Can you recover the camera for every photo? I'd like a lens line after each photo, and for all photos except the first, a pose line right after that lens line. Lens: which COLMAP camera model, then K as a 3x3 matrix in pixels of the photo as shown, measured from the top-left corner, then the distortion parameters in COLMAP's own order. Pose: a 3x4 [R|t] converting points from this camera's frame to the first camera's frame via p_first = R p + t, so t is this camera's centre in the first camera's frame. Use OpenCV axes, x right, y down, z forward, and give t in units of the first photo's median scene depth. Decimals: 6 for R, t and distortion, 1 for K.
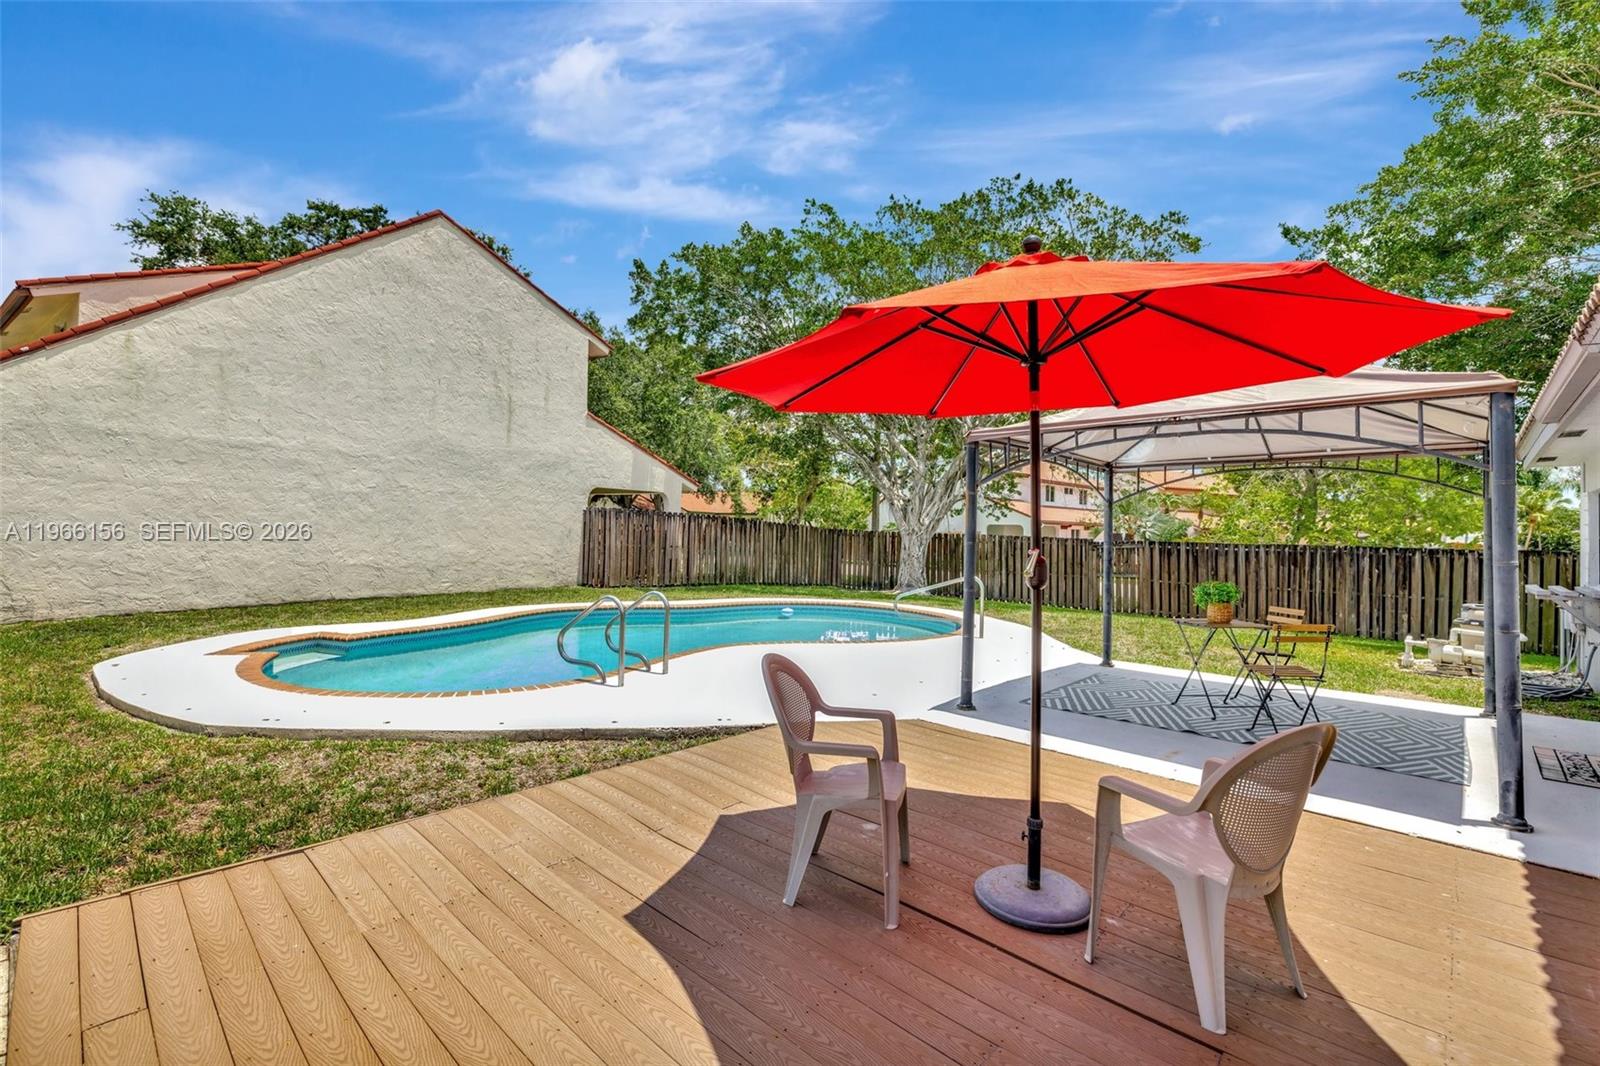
lens RADIAL K [[689.7, 0, 789.9], [0, 689.7, 537.3], [0, 0, 1]] dist [0.013557, -0.000040]
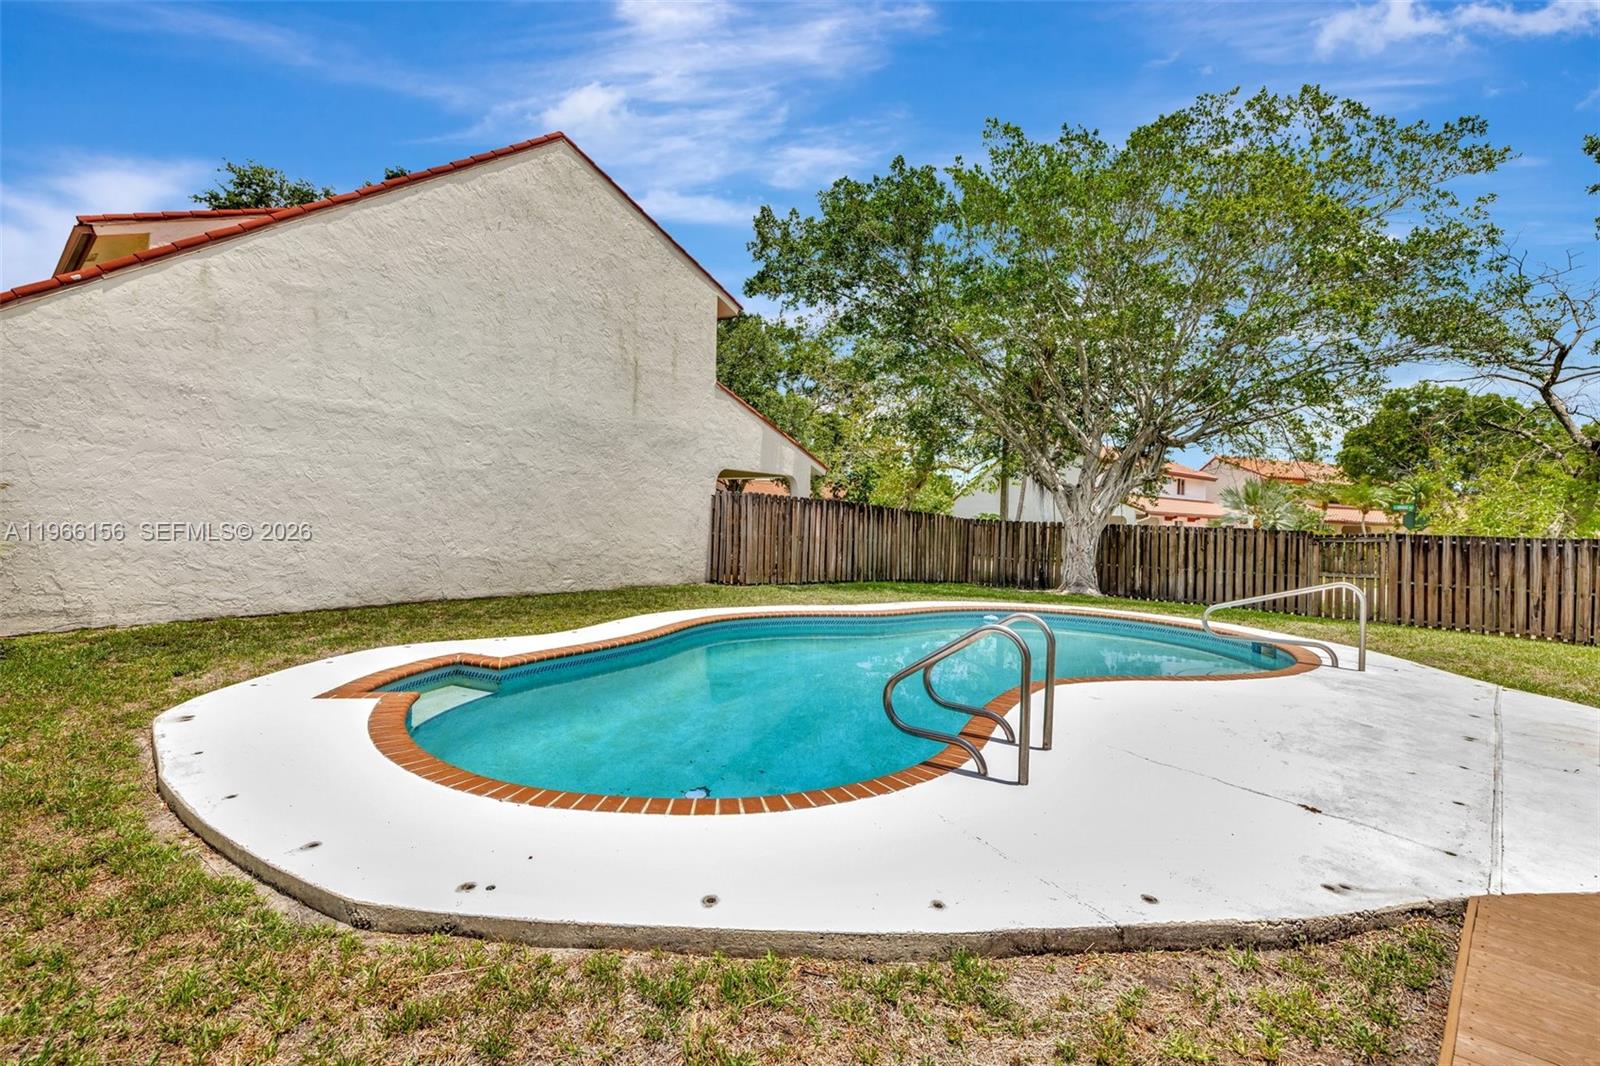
lens RADIAL K [[689.7, 0, 811.0], [0, 689.7, 539.1], [0, 0, 1]] dist [0.013557, -0.000040]
pose [[0.998916, 0.005839, -0.046191, -0.175554], [-0.005121, 0.999864, 0.015651, 0.002274], [0.046276, -0.015397, 0.998810, 0.187523]]
